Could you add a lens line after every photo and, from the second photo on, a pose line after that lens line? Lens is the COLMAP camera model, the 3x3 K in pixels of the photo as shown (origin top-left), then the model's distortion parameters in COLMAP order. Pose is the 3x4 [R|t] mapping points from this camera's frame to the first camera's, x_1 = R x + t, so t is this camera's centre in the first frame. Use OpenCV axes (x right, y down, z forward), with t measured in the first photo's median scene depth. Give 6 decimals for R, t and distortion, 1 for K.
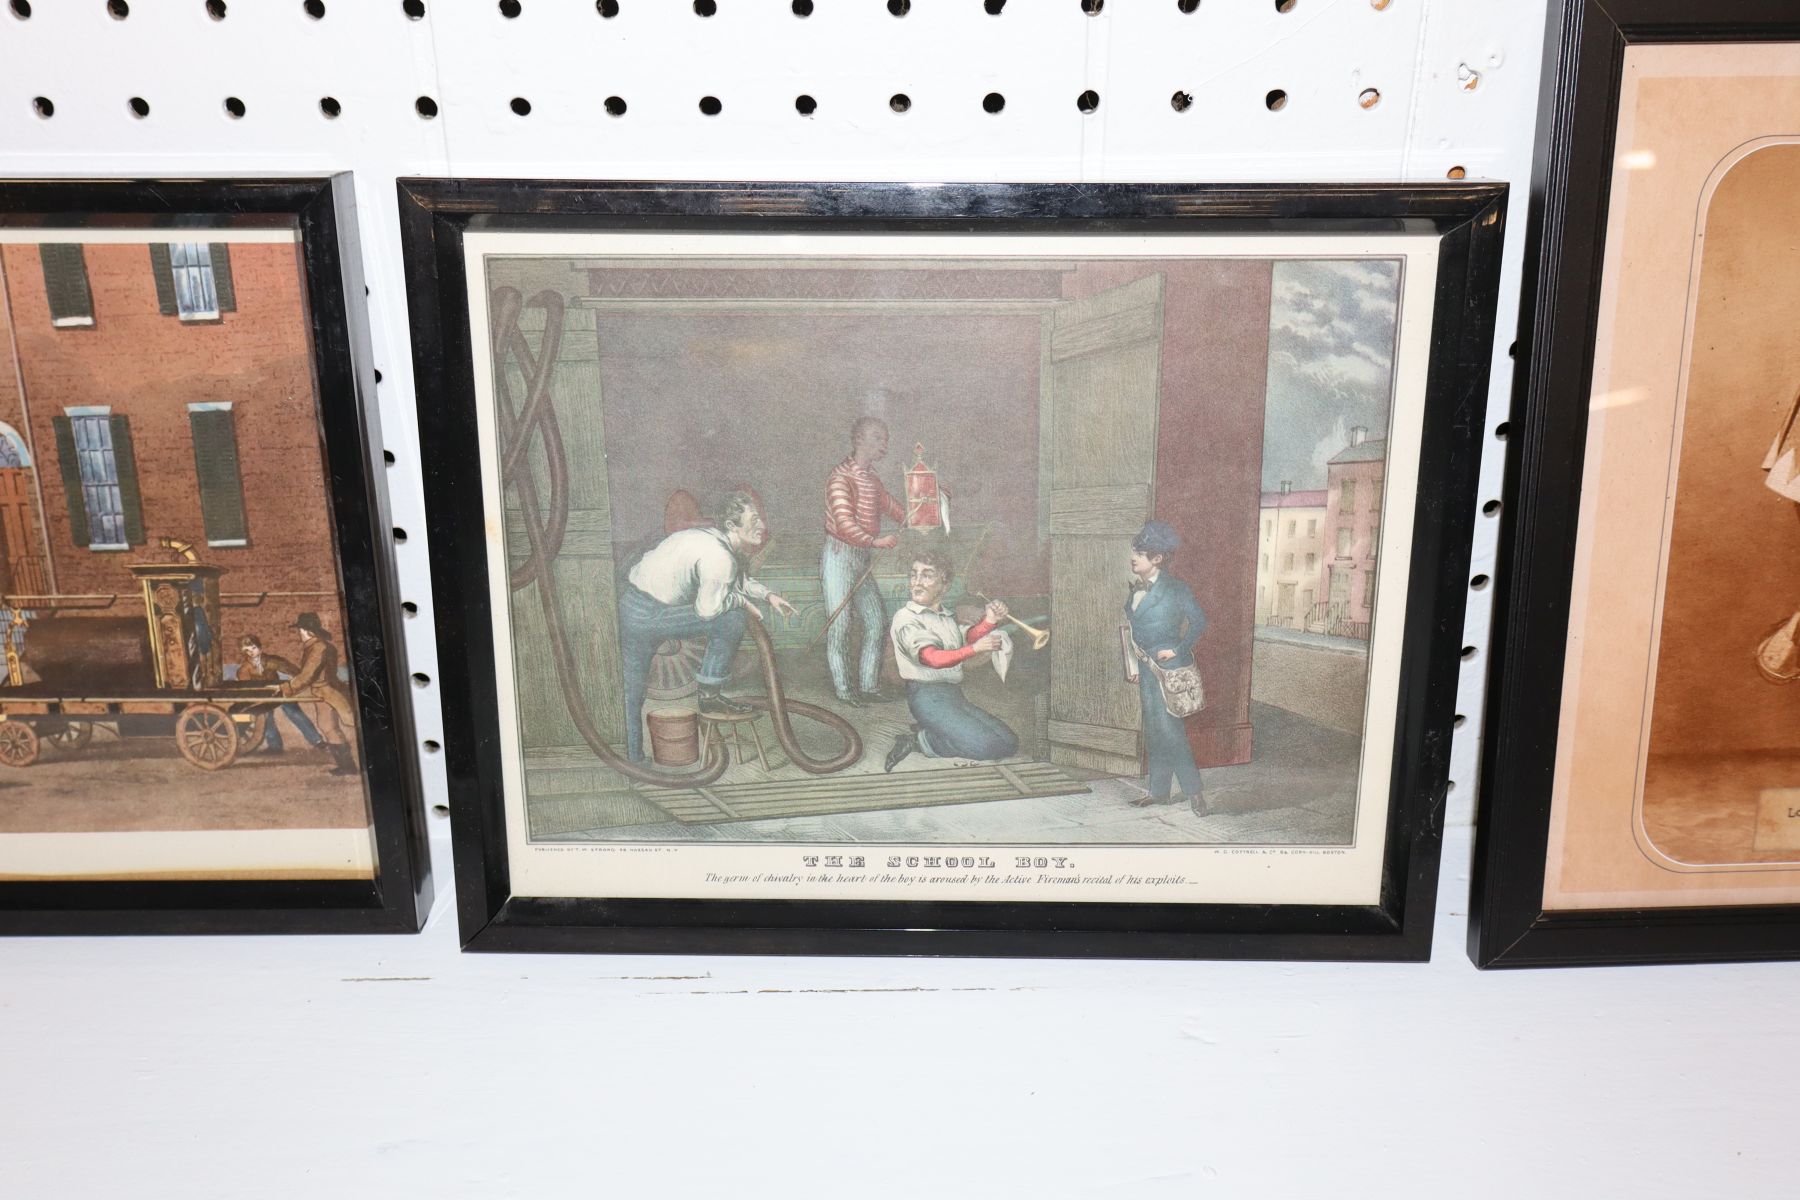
lens RADIAL K [[1696.2, 0, 900.0], [0, 1696.2, 600.0], [0, 0, 1]] dist [0.006457, 0.001115]
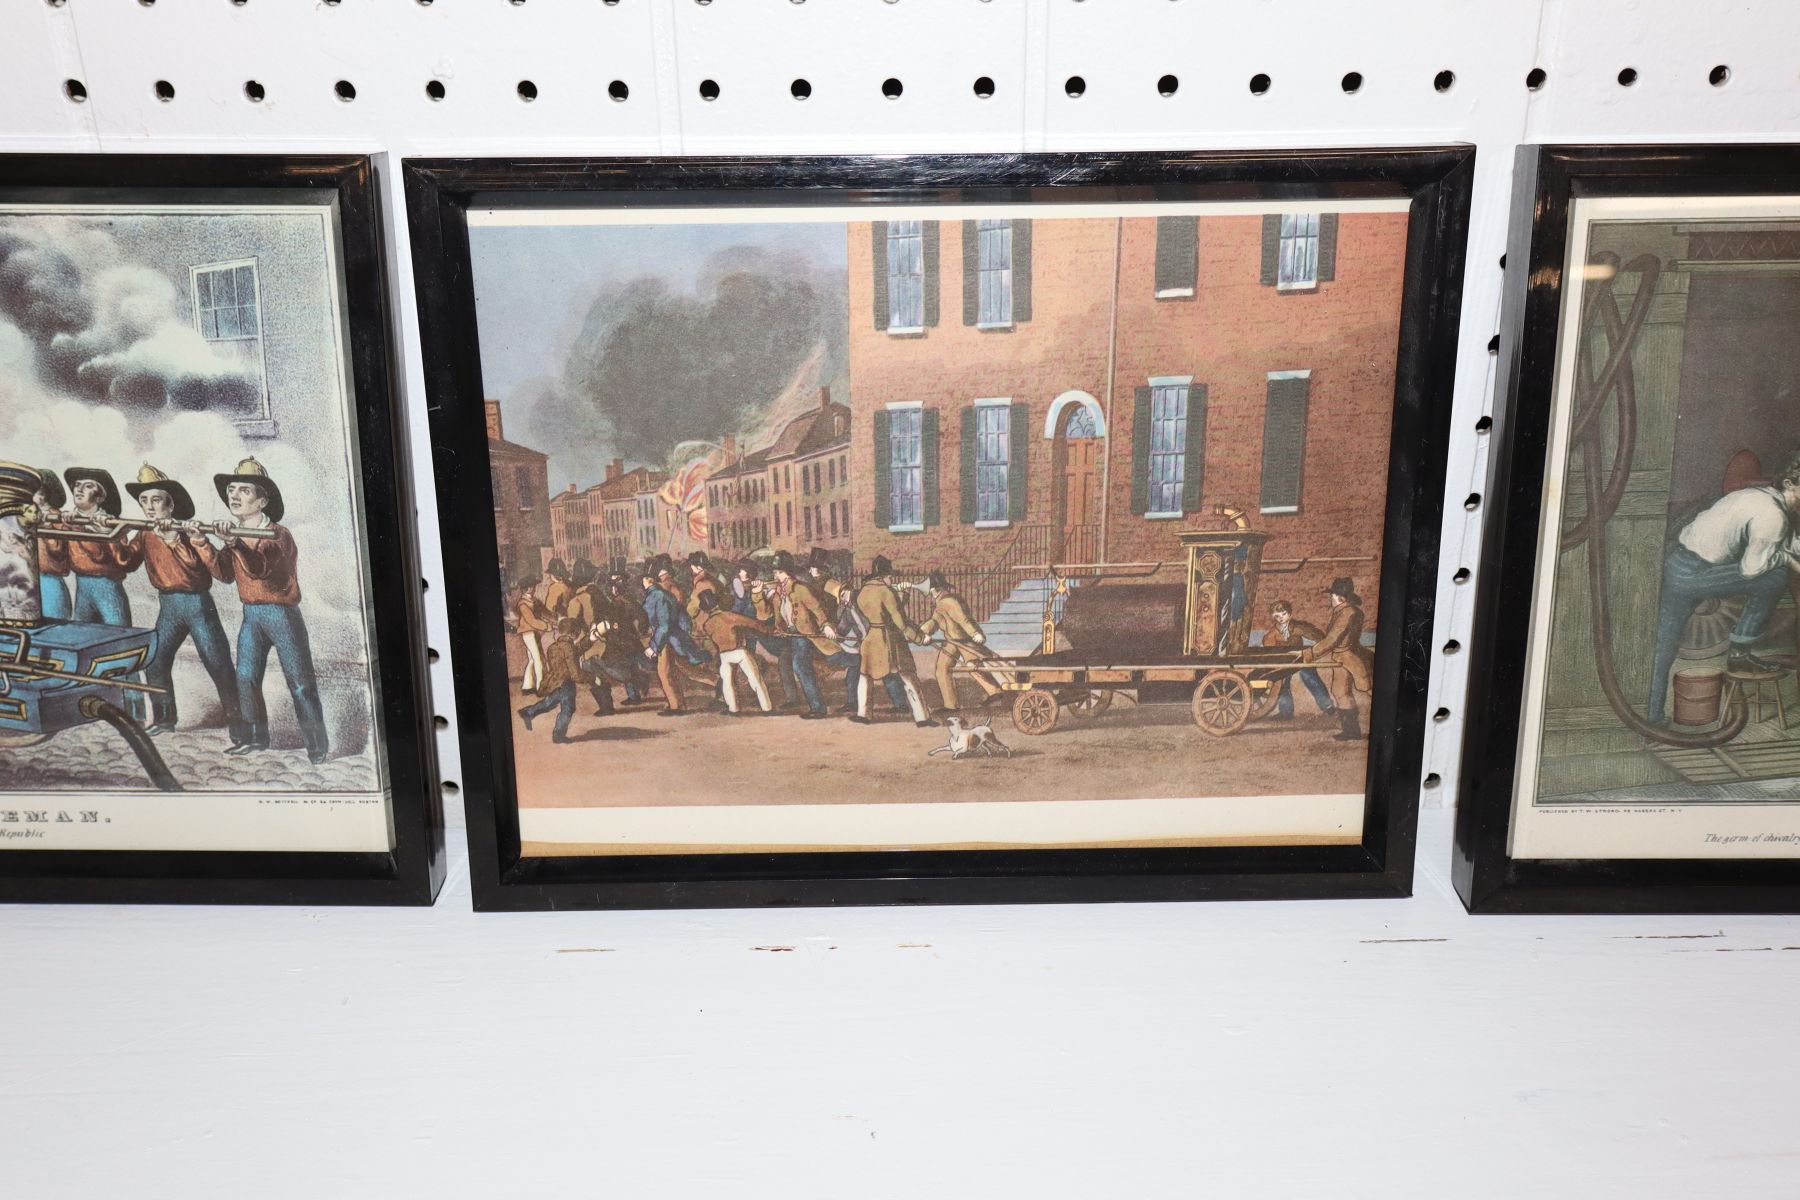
lens RADIAL K [[1696.2, 0, 900.0], [0, 1696.2, 600.0], [0, 0, 1]] dist [0.006457, 0.001115]
pose [[0.999866, -0.012869, -0.010095, -0.608199], [0.012519, 0.999344, -0.033976, 0.052259], [0.010525, 0.033845, 0.999372, -0.024039]]
